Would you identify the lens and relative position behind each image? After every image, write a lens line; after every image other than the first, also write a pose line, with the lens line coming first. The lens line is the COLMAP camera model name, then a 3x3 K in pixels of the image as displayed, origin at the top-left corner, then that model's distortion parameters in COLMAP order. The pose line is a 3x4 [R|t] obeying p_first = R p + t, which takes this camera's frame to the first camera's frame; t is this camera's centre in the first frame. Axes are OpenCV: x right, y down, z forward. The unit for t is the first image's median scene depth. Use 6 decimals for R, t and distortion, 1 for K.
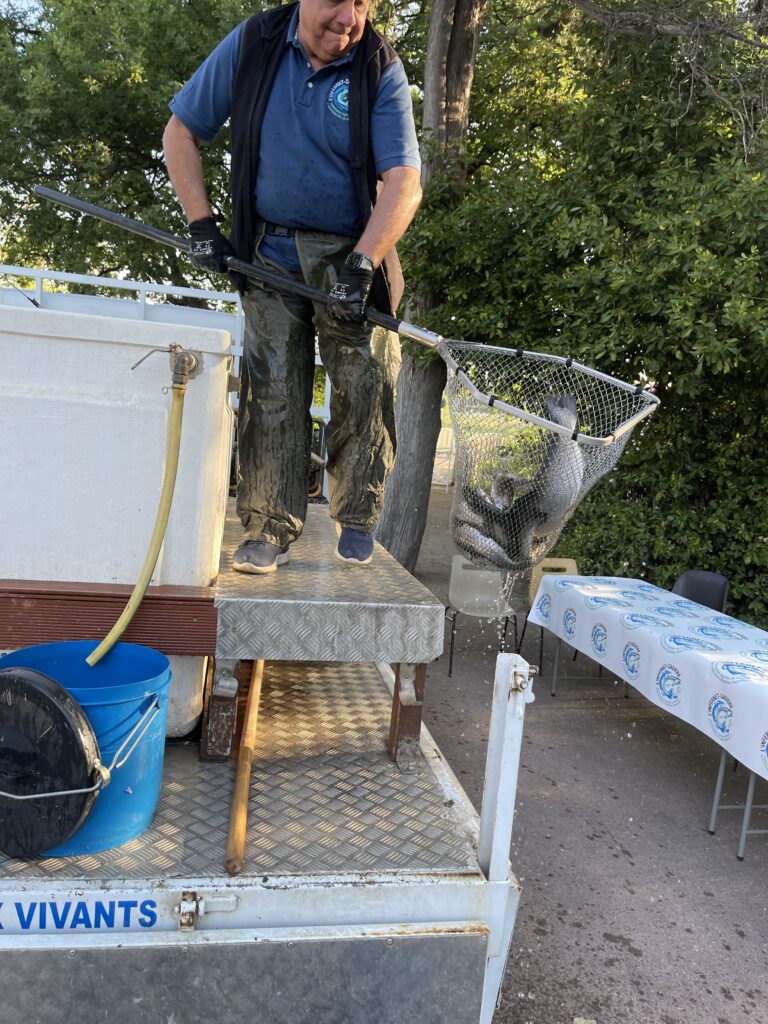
lens RADIAL K [[757.3, 0, 388.5], [0, 757.3, 513.1], [0, 0, 1]] dist [0.095343, -0.124170]
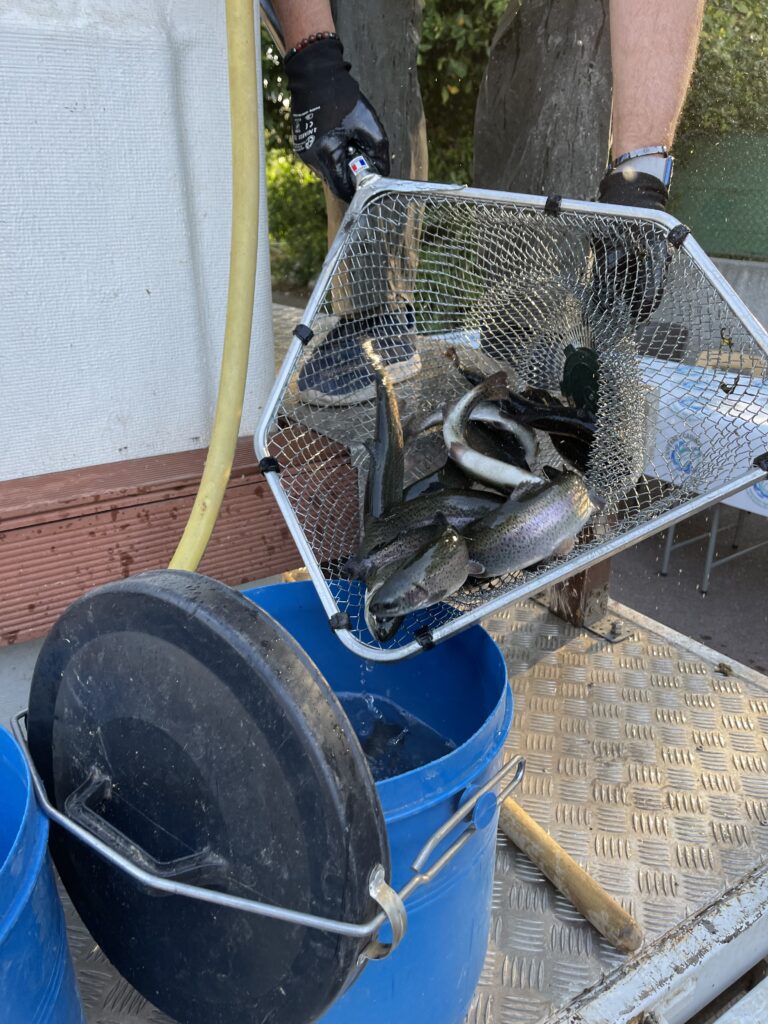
lens RADIAL K [[757.3, 0, 388.5], [0, 757.3, 513.1], [0, 0, 1]] dist [0.095343, -0.124170]
pose [[0.914852, -0.234923, 0.328416, -0.132423], [0.133524, 0.943585, 0.303015, -0.000040], [-0.381073, -0.233362, 0.894609, 0.182360]]
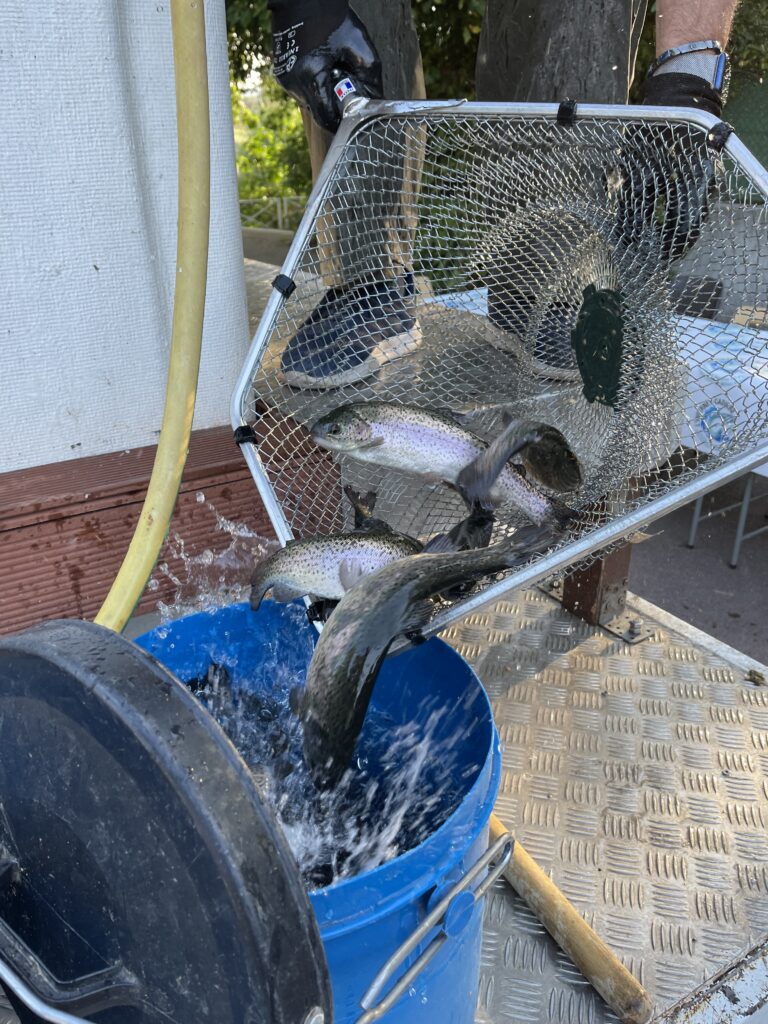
lens RADIAL K [[755.8, 0, 377.4], [0, 755.8, 511.7], [0, 0, 1]] dist [0.113028, -0.147442]
pose [[0.928428, -0.250705, 0.274169, -0.116559], [0.148043, 0.926518, 0.345902, -0.001554], [-0.340742, -0.280556, 0.897320, 0.199453]]
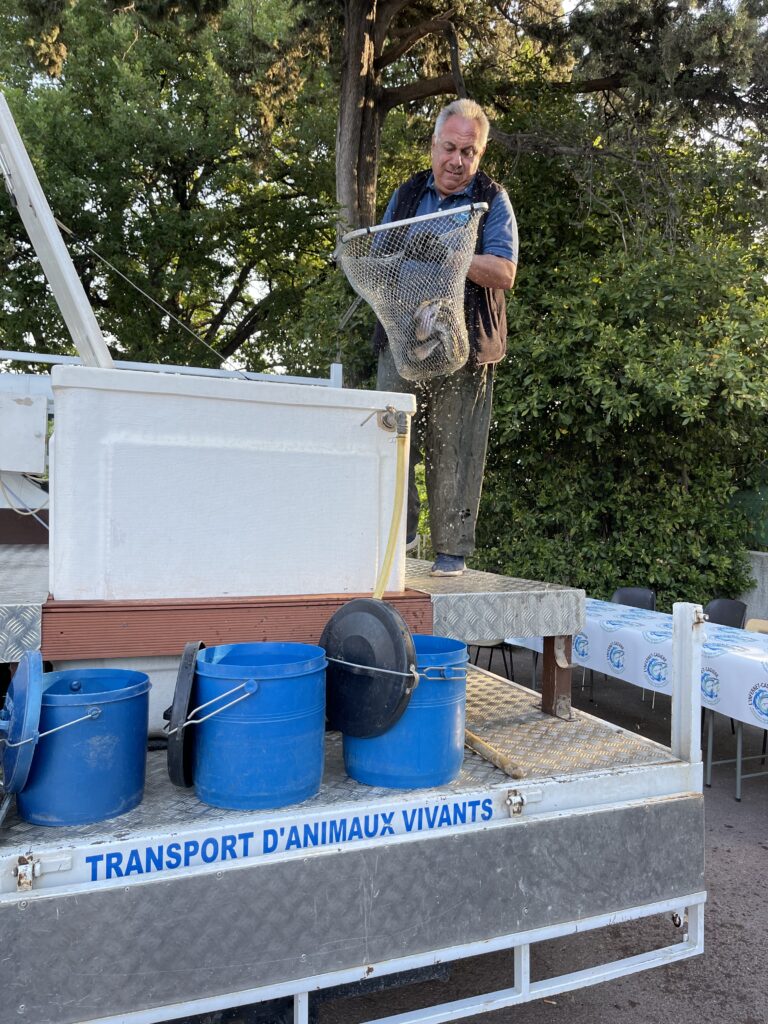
lens RADIAL K [[757.3, 0, 388.5], [0, 757.3, 513.1], [0, 0, 1]] dist [0.095343, -0.124170]
pose [[0.977064, -0.074377, 0.199533, -0.189156], [0.092350, 0.992318, -0.082322, 0.024929], [-0.191877, 0.098861, 0.976427, -0.091371]]
